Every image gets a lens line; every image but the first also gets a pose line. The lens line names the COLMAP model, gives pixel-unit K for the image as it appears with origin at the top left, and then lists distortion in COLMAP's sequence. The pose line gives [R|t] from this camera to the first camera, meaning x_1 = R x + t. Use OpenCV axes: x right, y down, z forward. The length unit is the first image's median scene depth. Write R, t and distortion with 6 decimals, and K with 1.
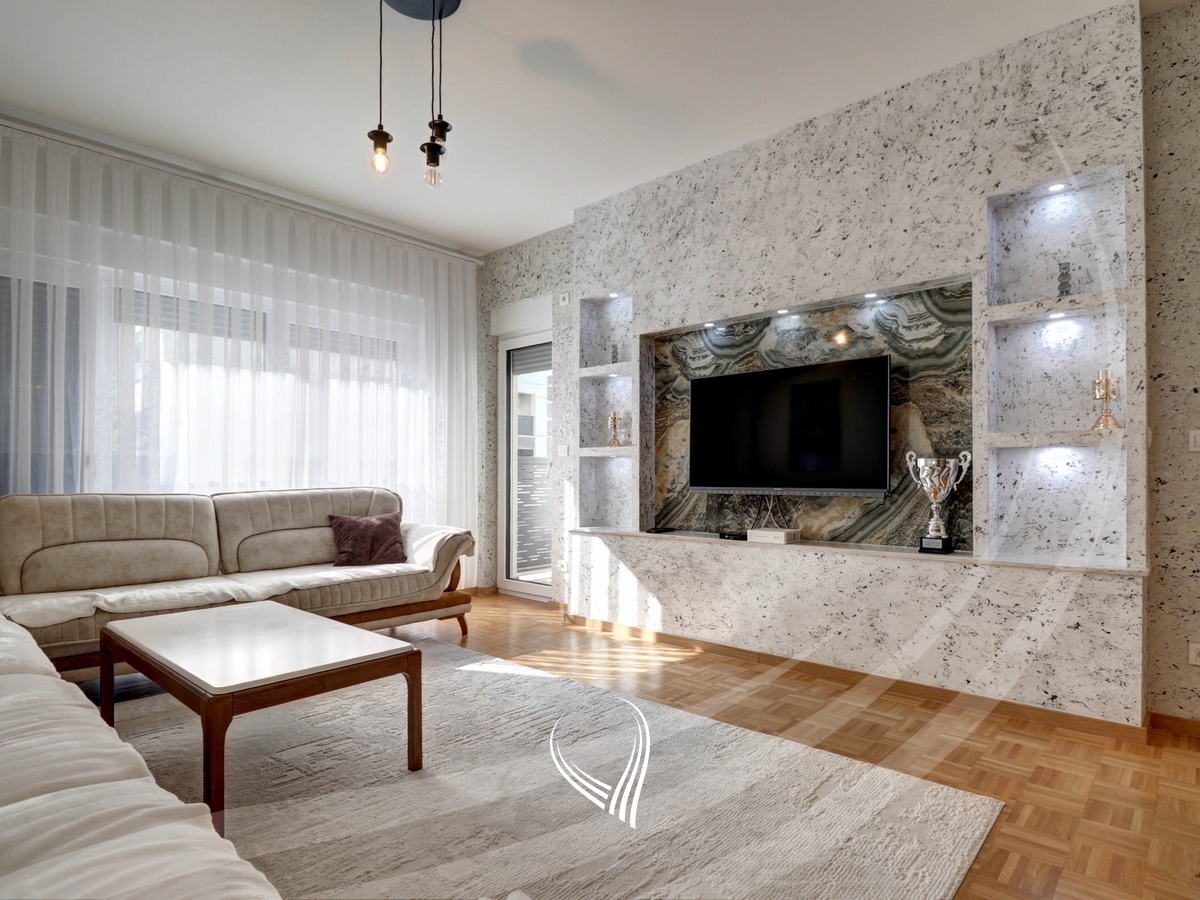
lens RADIAL K [[668.4, 0, 601.1], [0, 668.4, 465.7], [0, 0, 1]] dist [-0.001178, -0.000280]
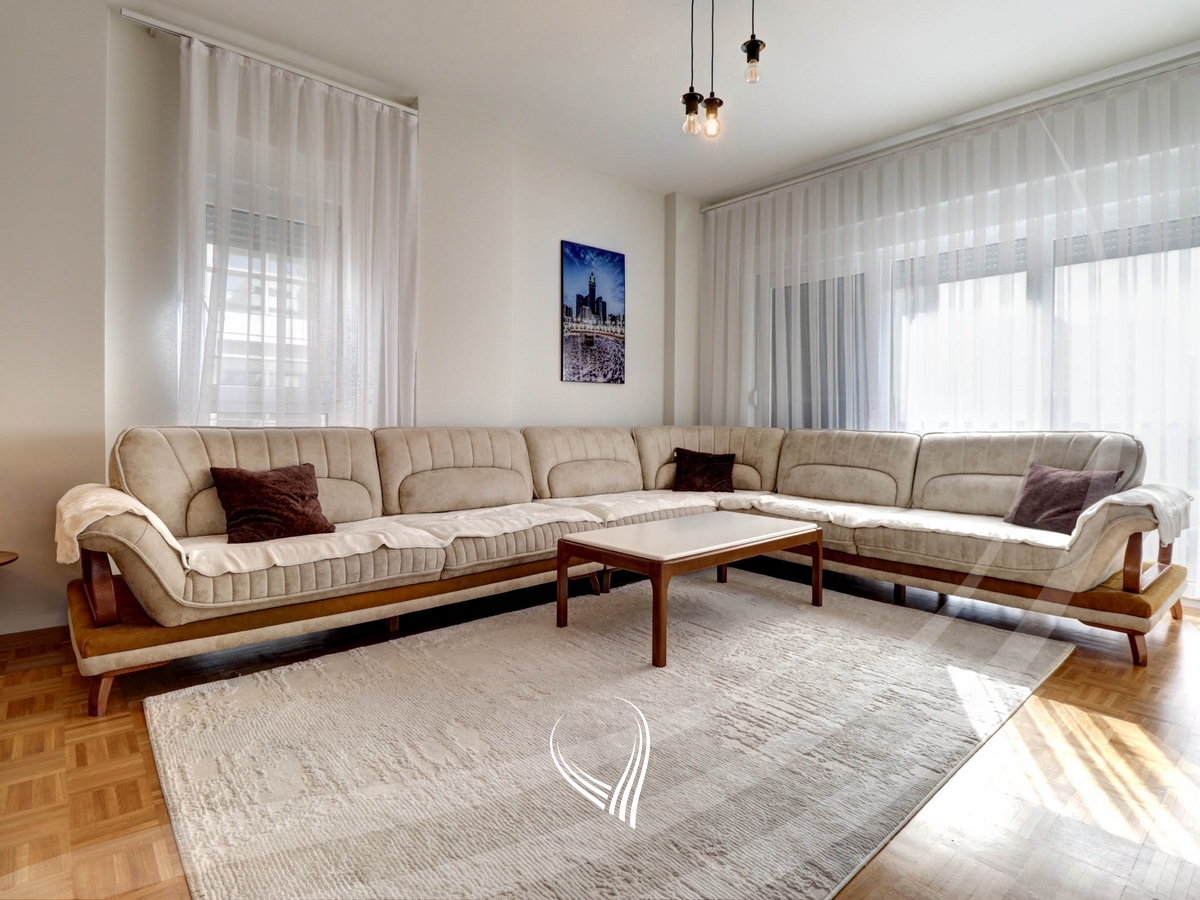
lens RADIAL K [[616.8, 0, 601.2], [0, 616.8, 424.9], [0, 0, 1]] dist [-0.000724, -0.000433]
pose [[-0.109498, 0.008416, -0.993951, 0.533548], [0.006585, 0.999948, 0.007741, 0.021045], [0.993965, -0.005698, -0.109548, 0.693804]]
